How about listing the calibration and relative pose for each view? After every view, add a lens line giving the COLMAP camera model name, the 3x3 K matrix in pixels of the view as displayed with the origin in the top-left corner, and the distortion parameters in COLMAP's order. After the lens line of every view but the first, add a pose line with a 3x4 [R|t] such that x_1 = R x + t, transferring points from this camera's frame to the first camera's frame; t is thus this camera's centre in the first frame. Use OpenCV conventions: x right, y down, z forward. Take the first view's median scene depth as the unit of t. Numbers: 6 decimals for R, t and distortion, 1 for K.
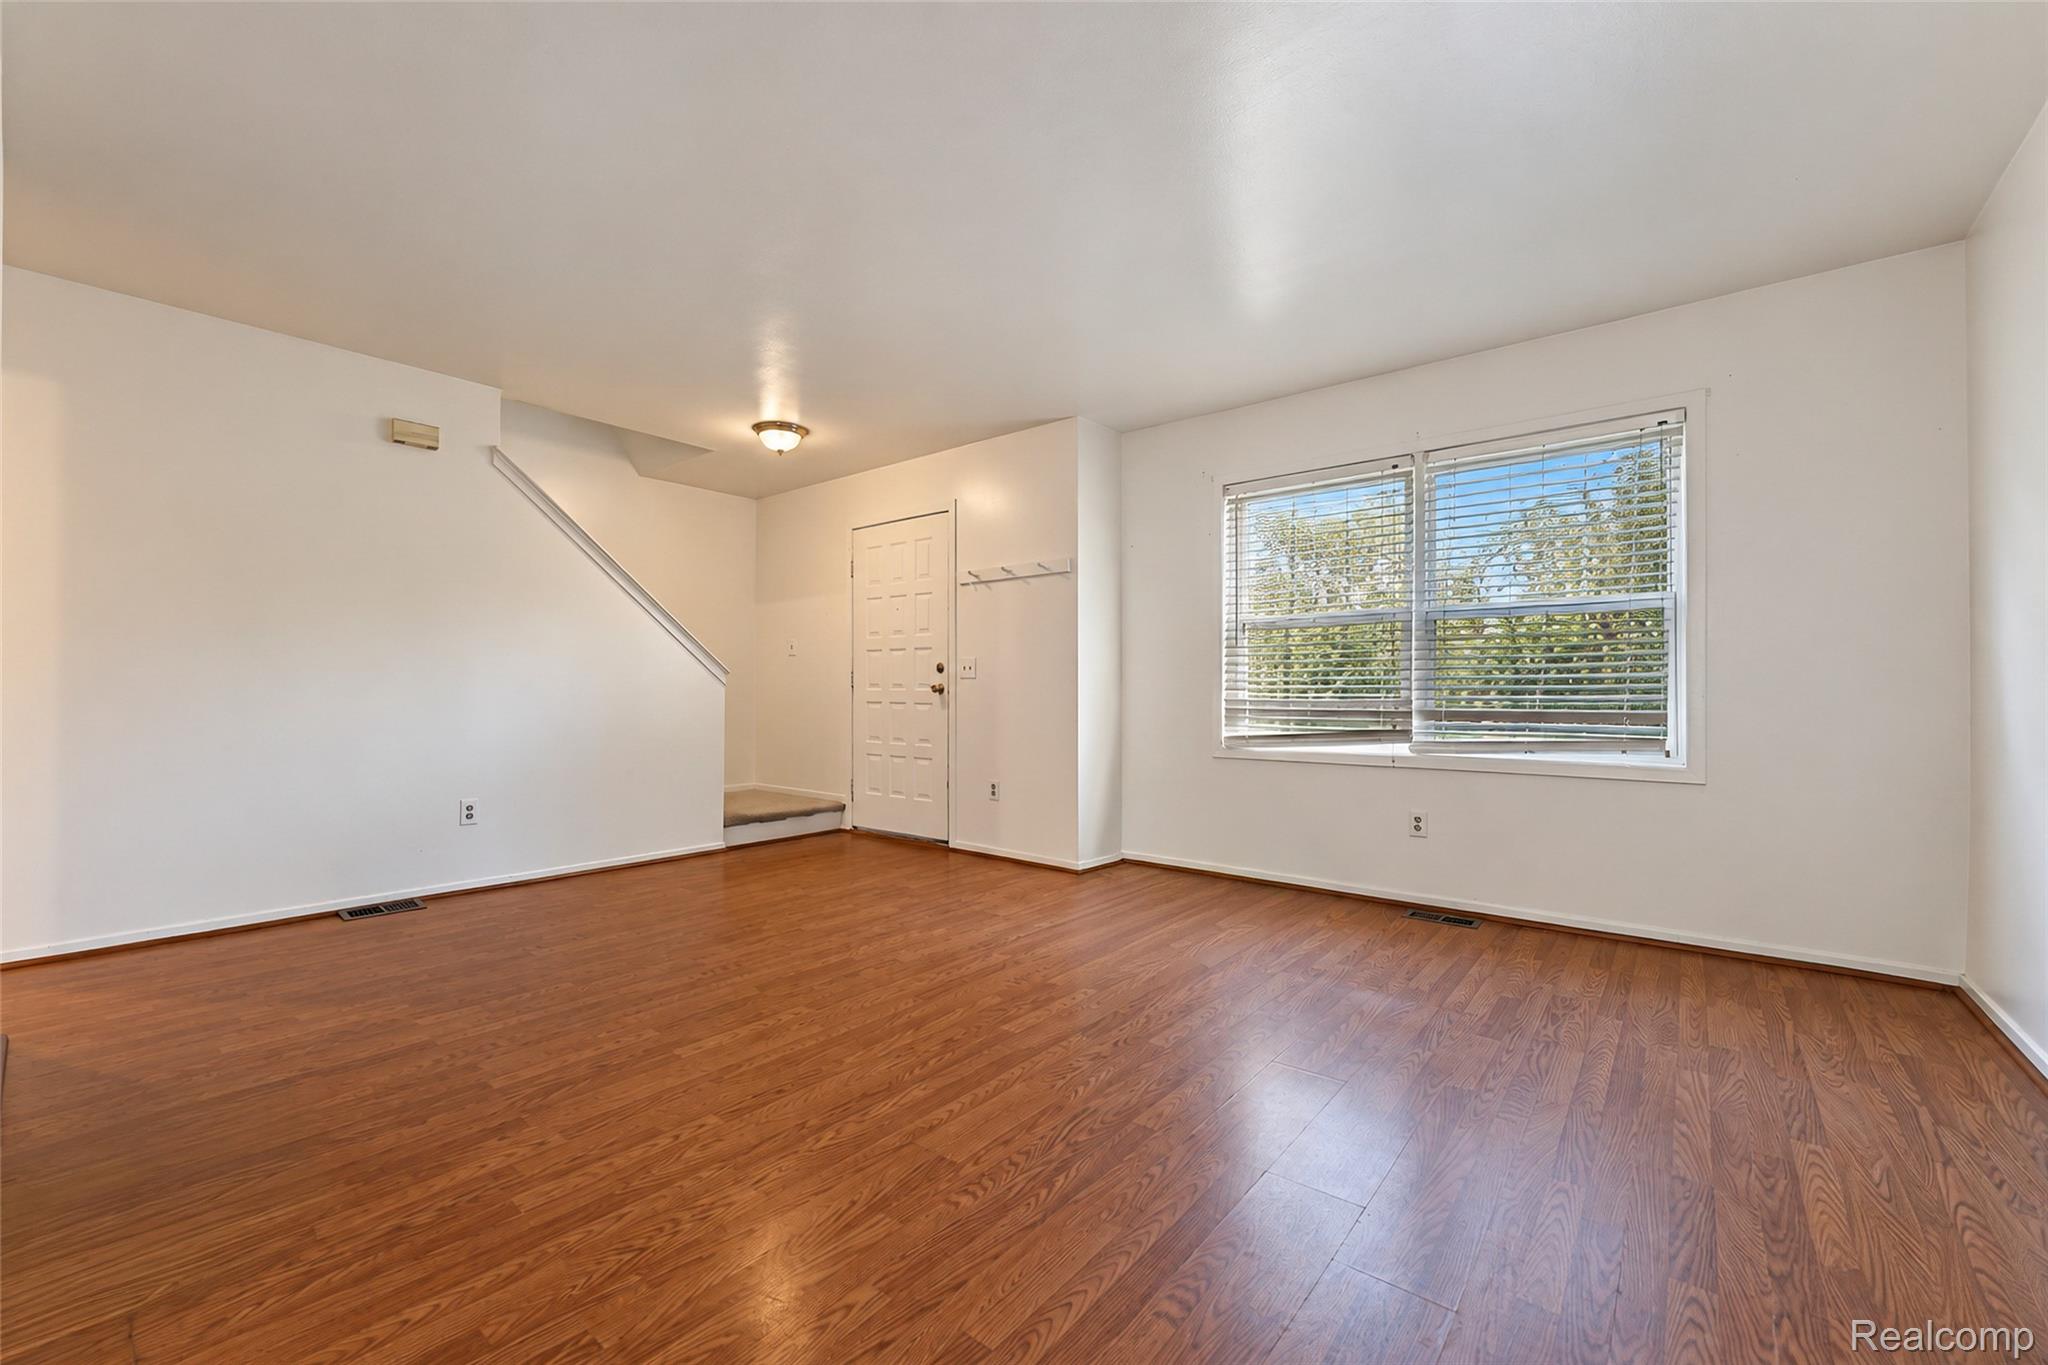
lens RADIAL K [[823.2, 0, 1015.9], [0, 823.2, 682.5], [0, 0, 1]] dist [0.000604, -0.000441]
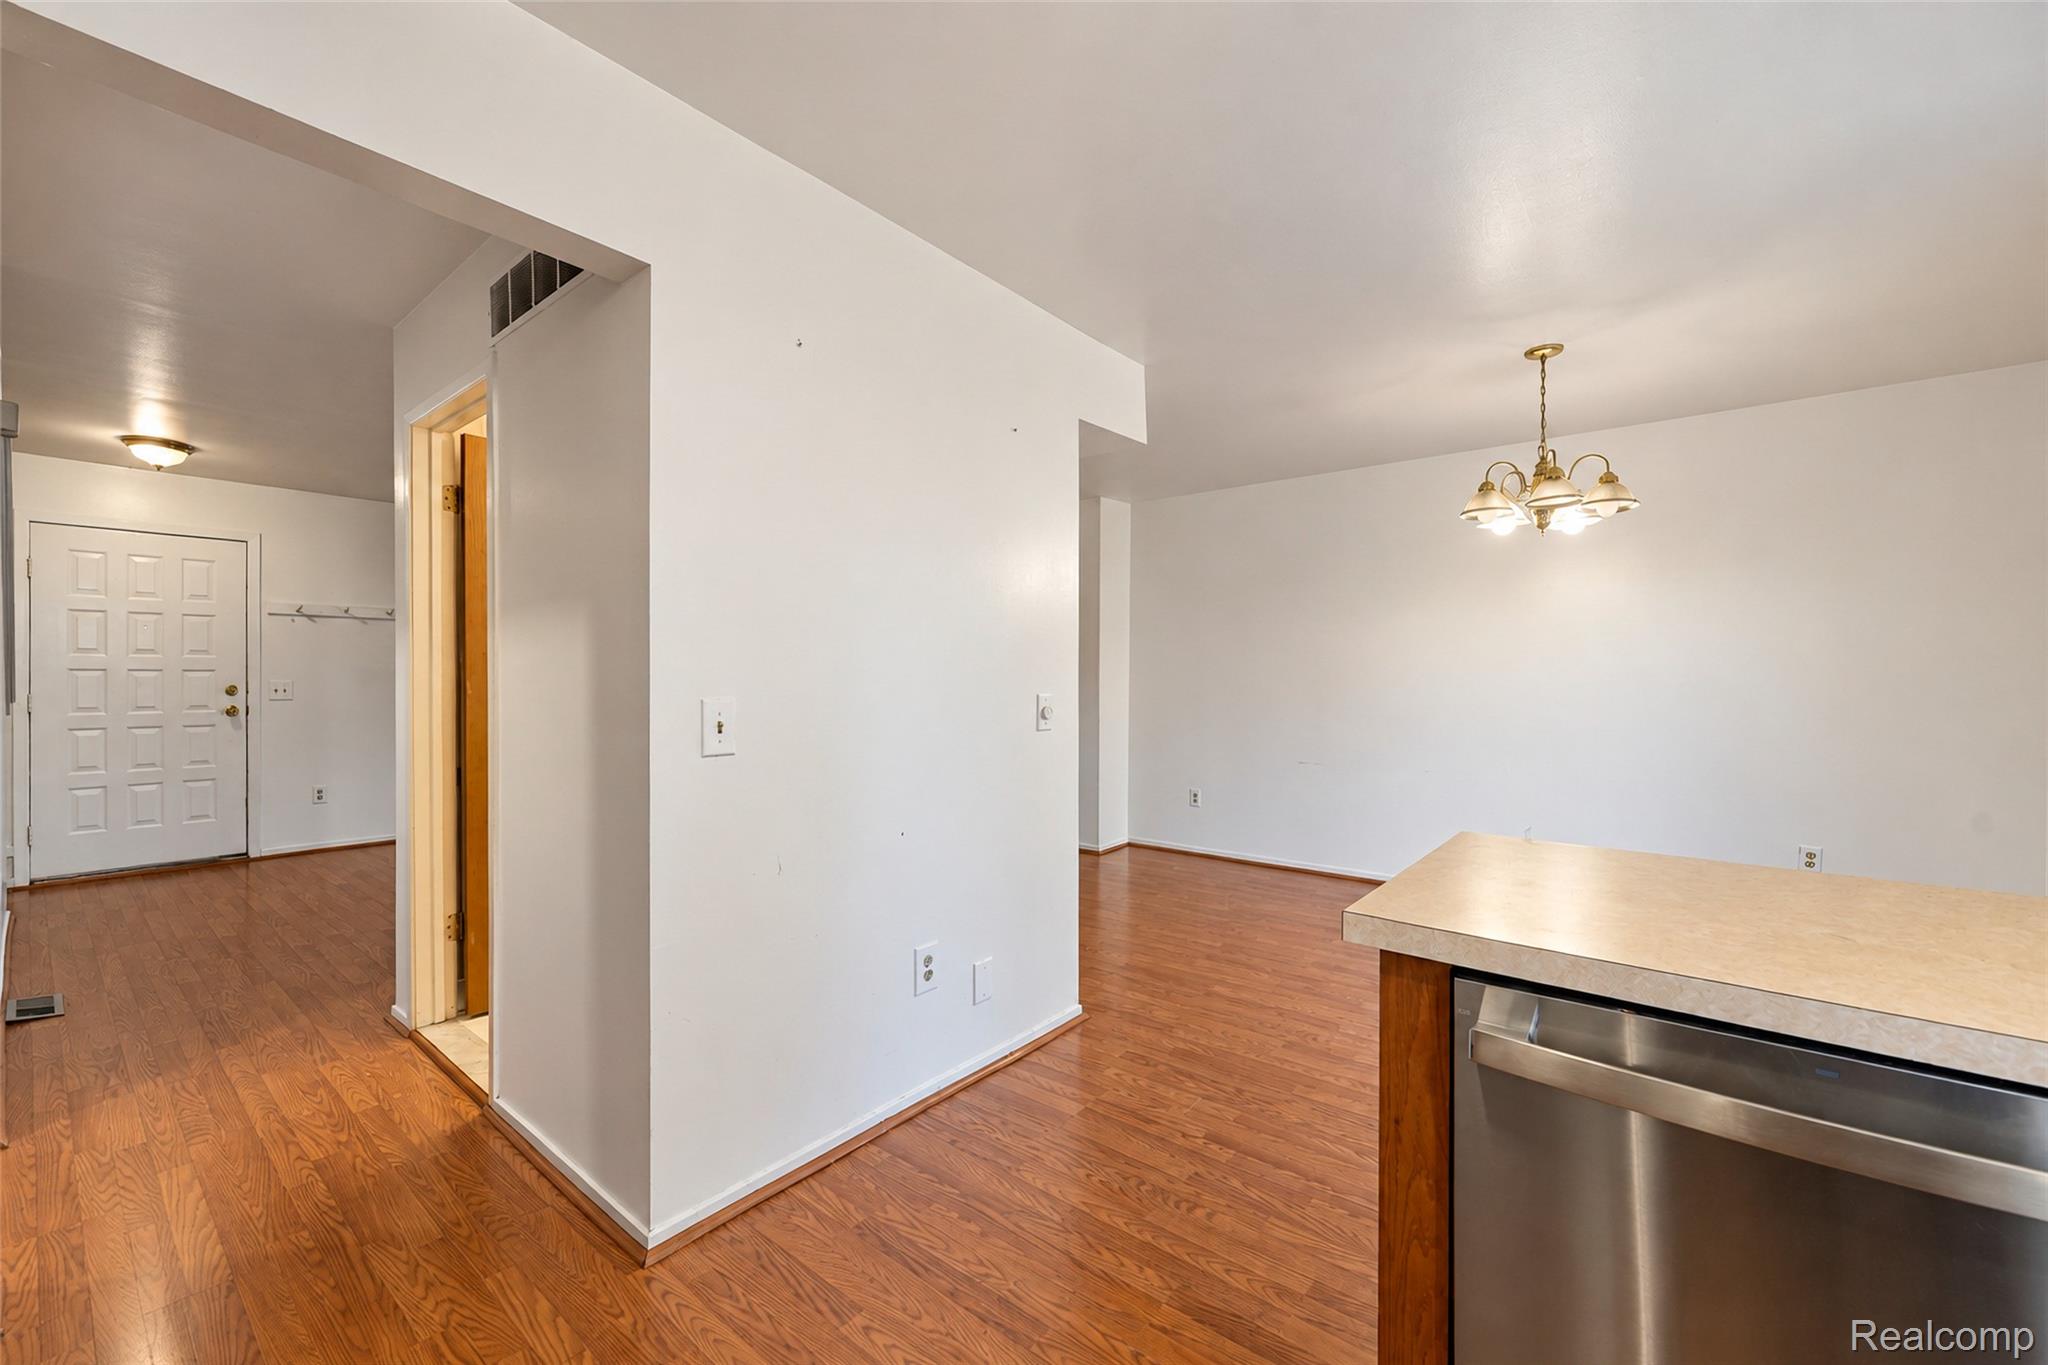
lens RADIAL K [[823.2, 0, 1012.3], [0, 823.2, 687.7], [0, 0, 1]] dist [0.000604, -0.000441]
pose [[-0.008235, -0.007425, 0.999939, -1.177912], [-0.003706, 0.999966, 0.007395, -0.033646], [-0.999959, -0.003644, -0.008262, 0.019434]]
